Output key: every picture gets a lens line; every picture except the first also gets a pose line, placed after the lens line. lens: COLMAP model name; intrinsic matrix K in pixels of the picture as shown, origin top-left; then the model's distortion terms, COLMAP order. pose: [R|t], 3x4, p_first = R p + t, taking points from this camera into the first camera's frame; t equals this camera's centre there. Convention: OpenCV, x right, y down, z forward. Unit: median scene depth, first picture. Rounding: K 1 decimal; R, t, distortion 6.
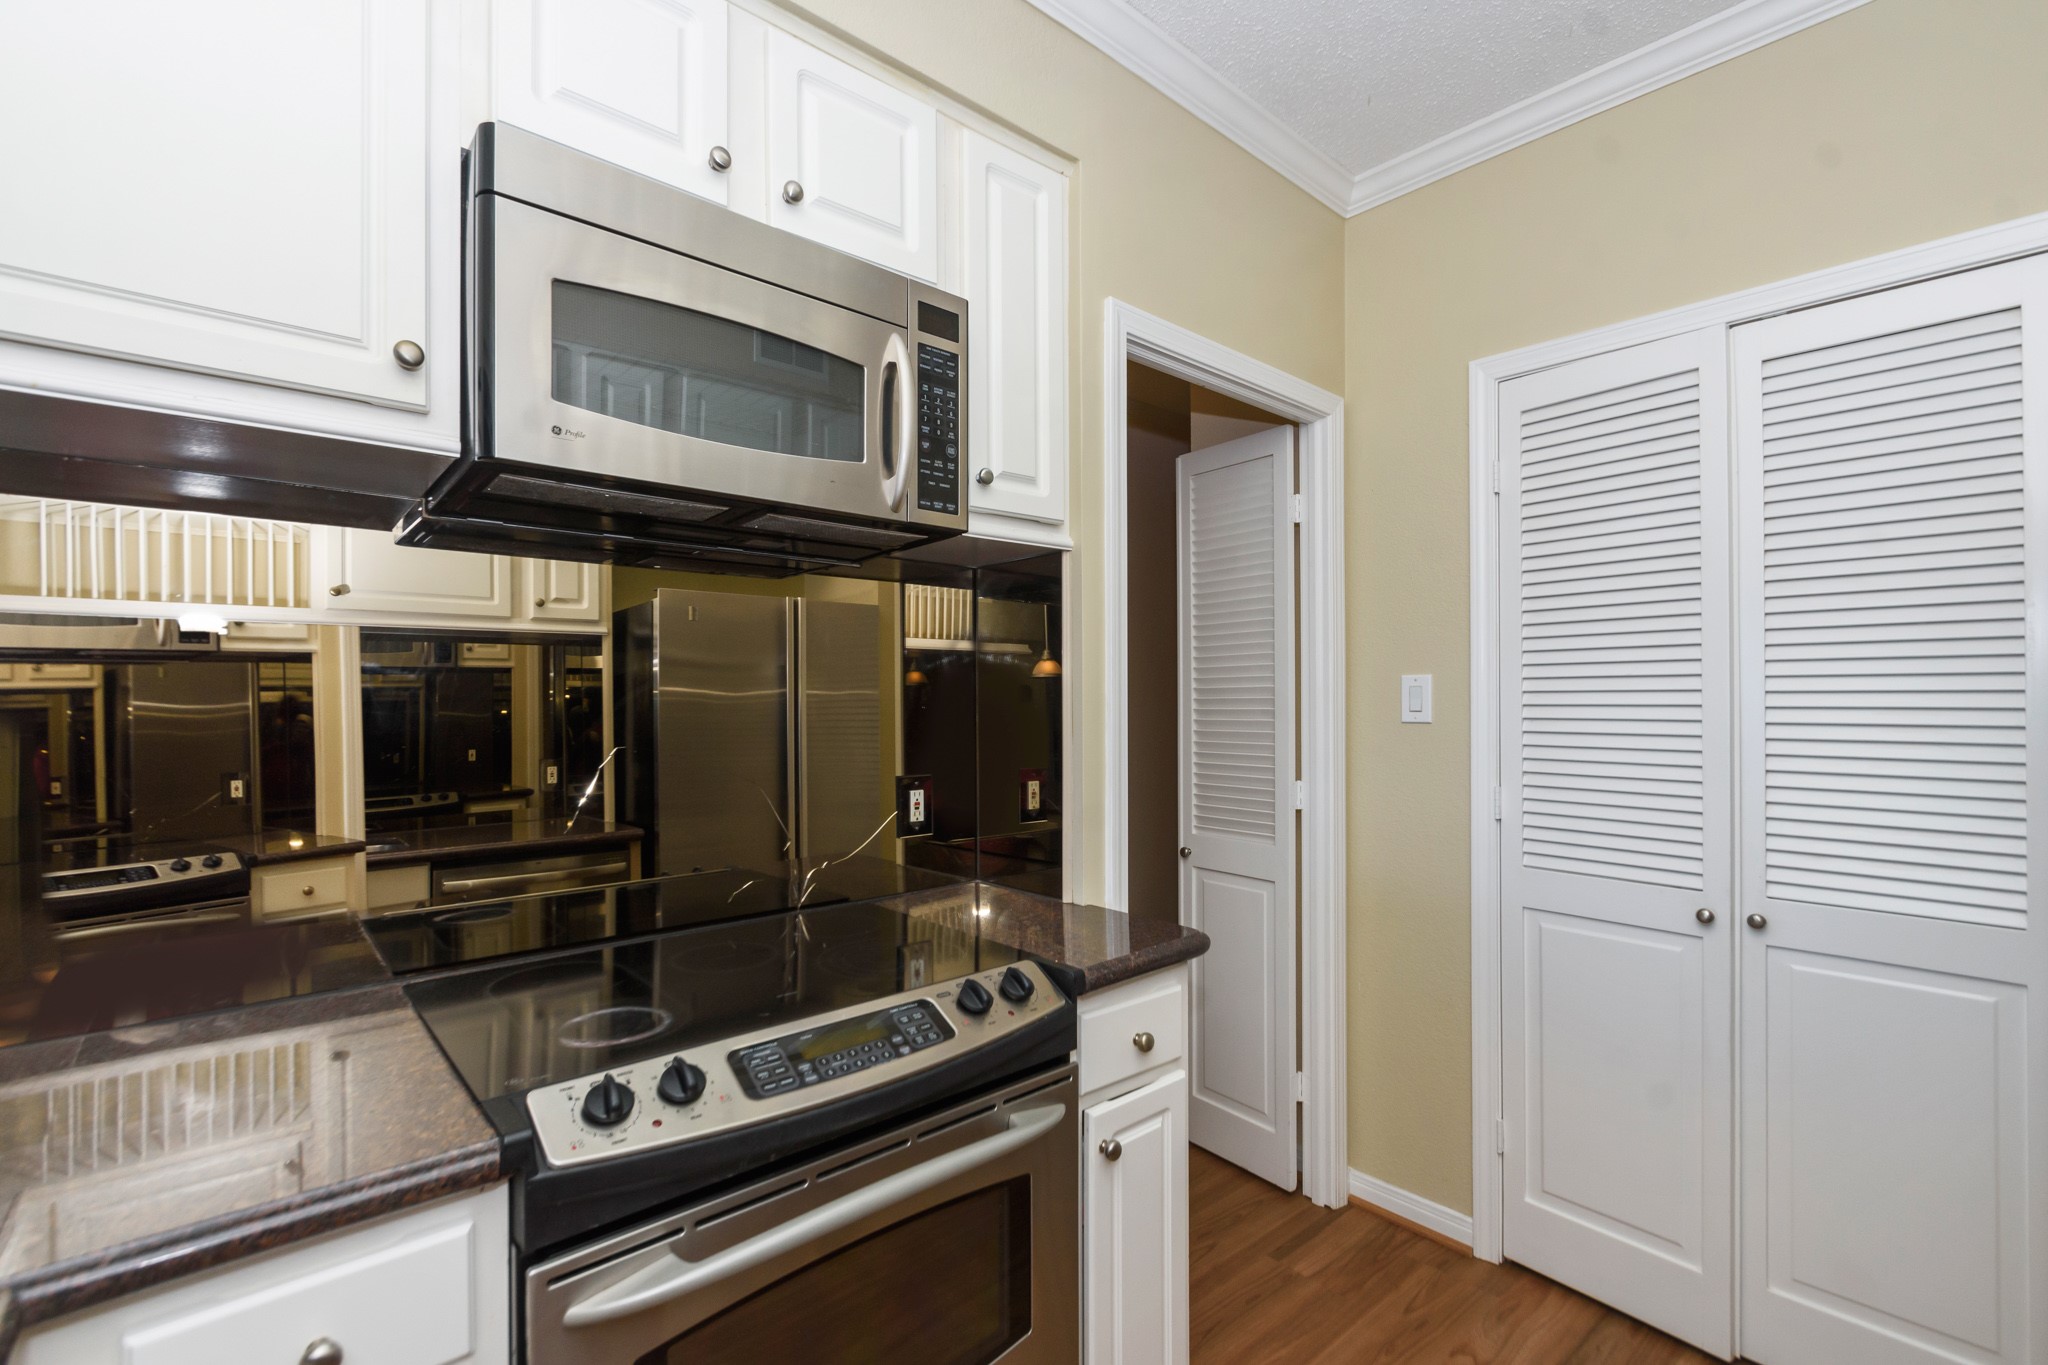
lens RADIAL K [[907.2, 0, 1021.9], [0, 907.2, 695.6], [0, 0, 1]] dist [-0.001409, -0.000227]
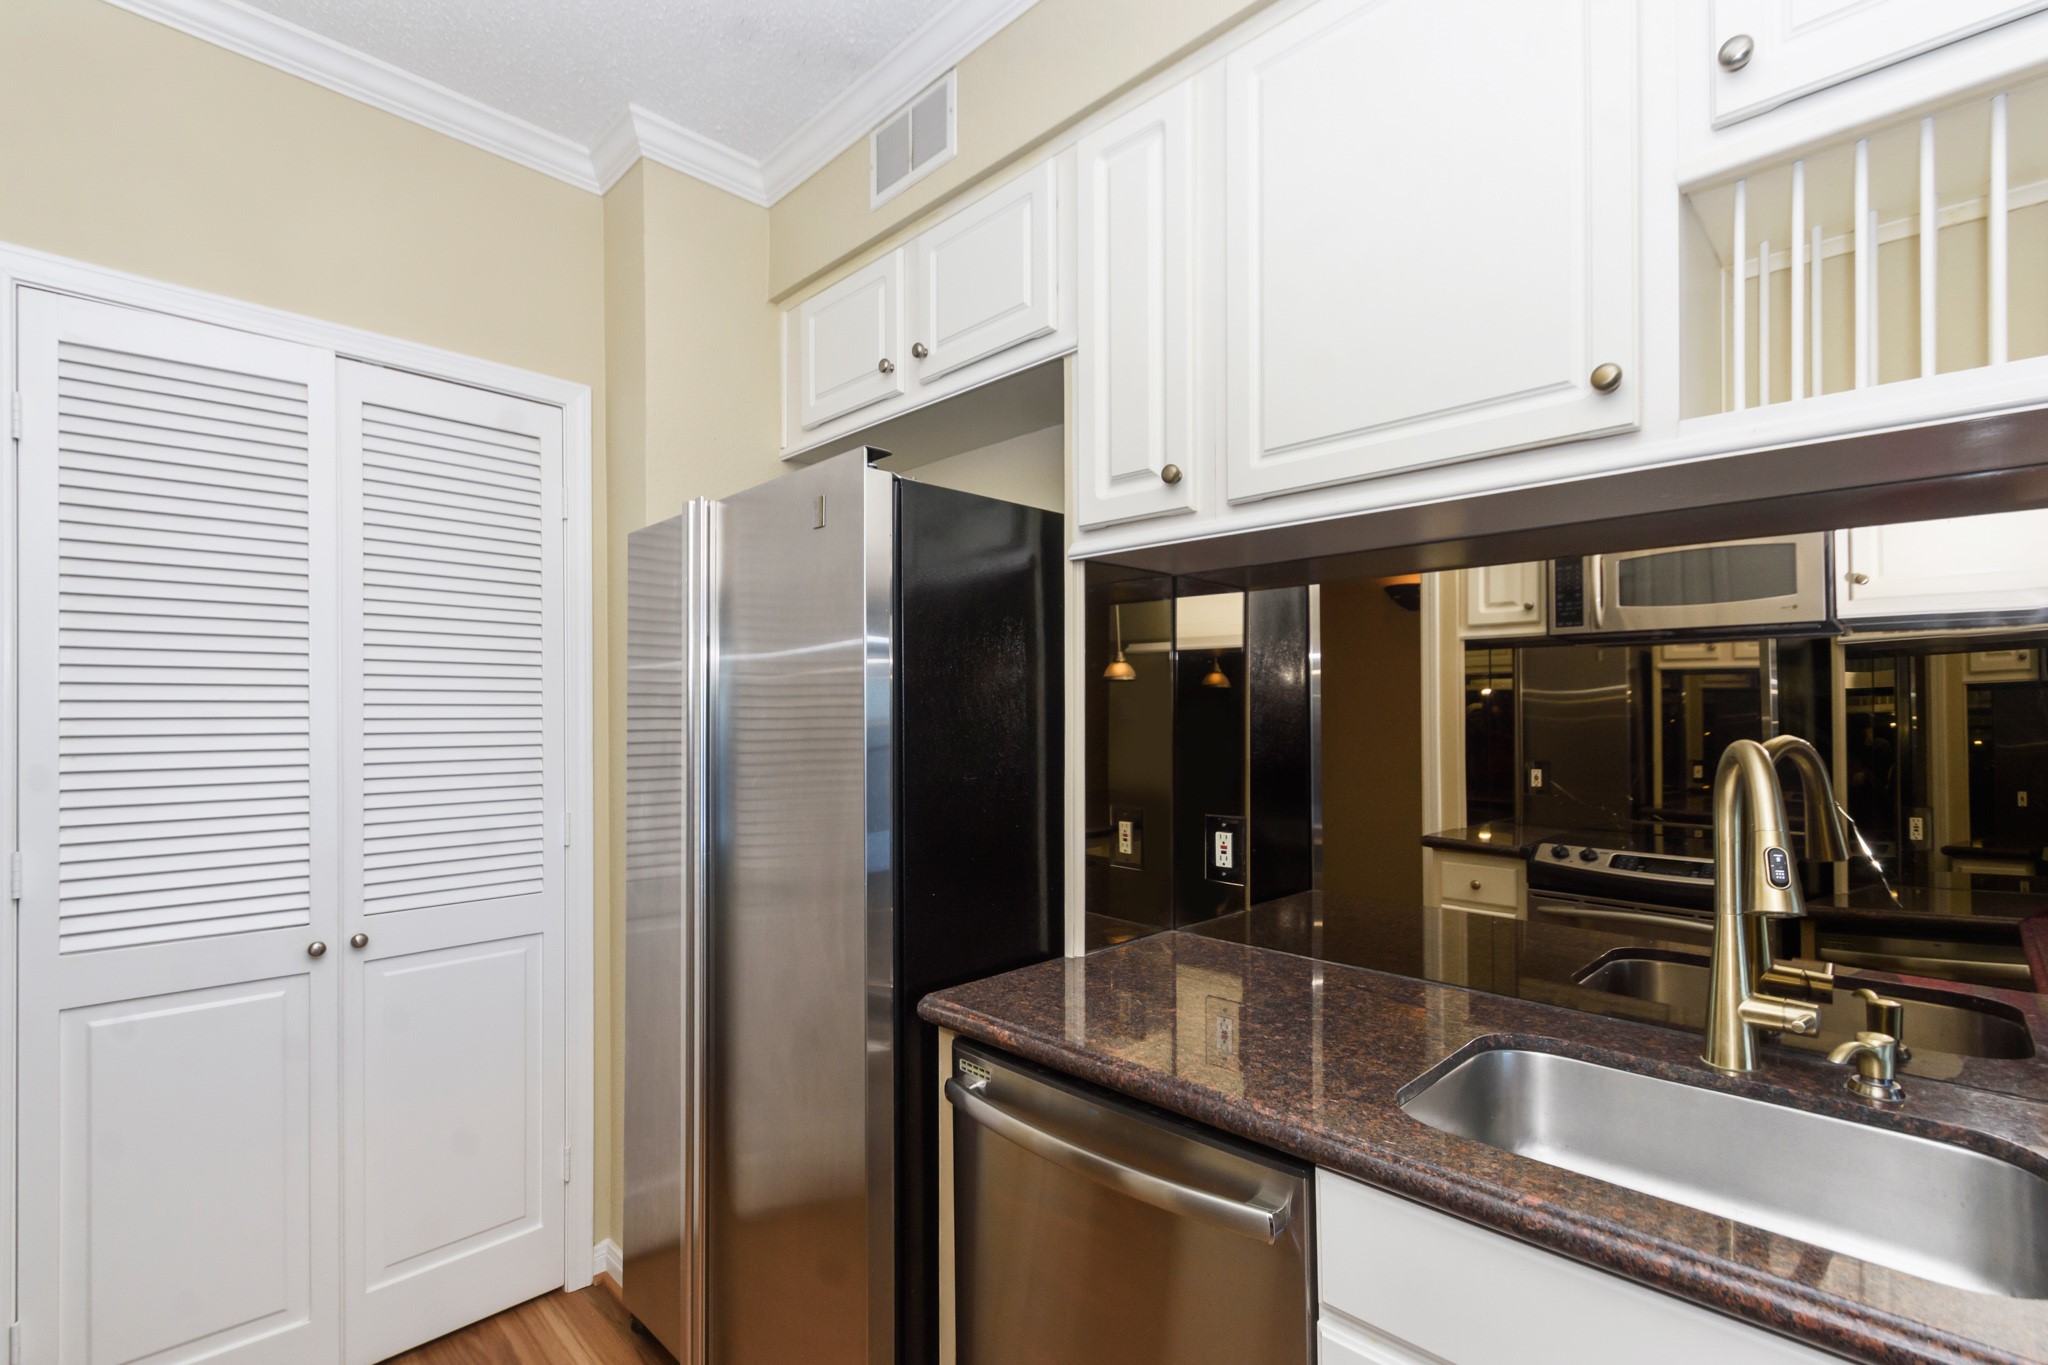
lens RADIAL K [[924.1, 0, 1021.5], [0, 924.1, 714.3], [0, 0, 1]] dist [-0.000541, -0.000227]
pose [[-0.054846, 0.007720, 0.998465, -0.281034], [0.006589, 0.999951, -0.007370, 0.003313], [-0.998473, 0.006175, -0.054895, 0.297403]]
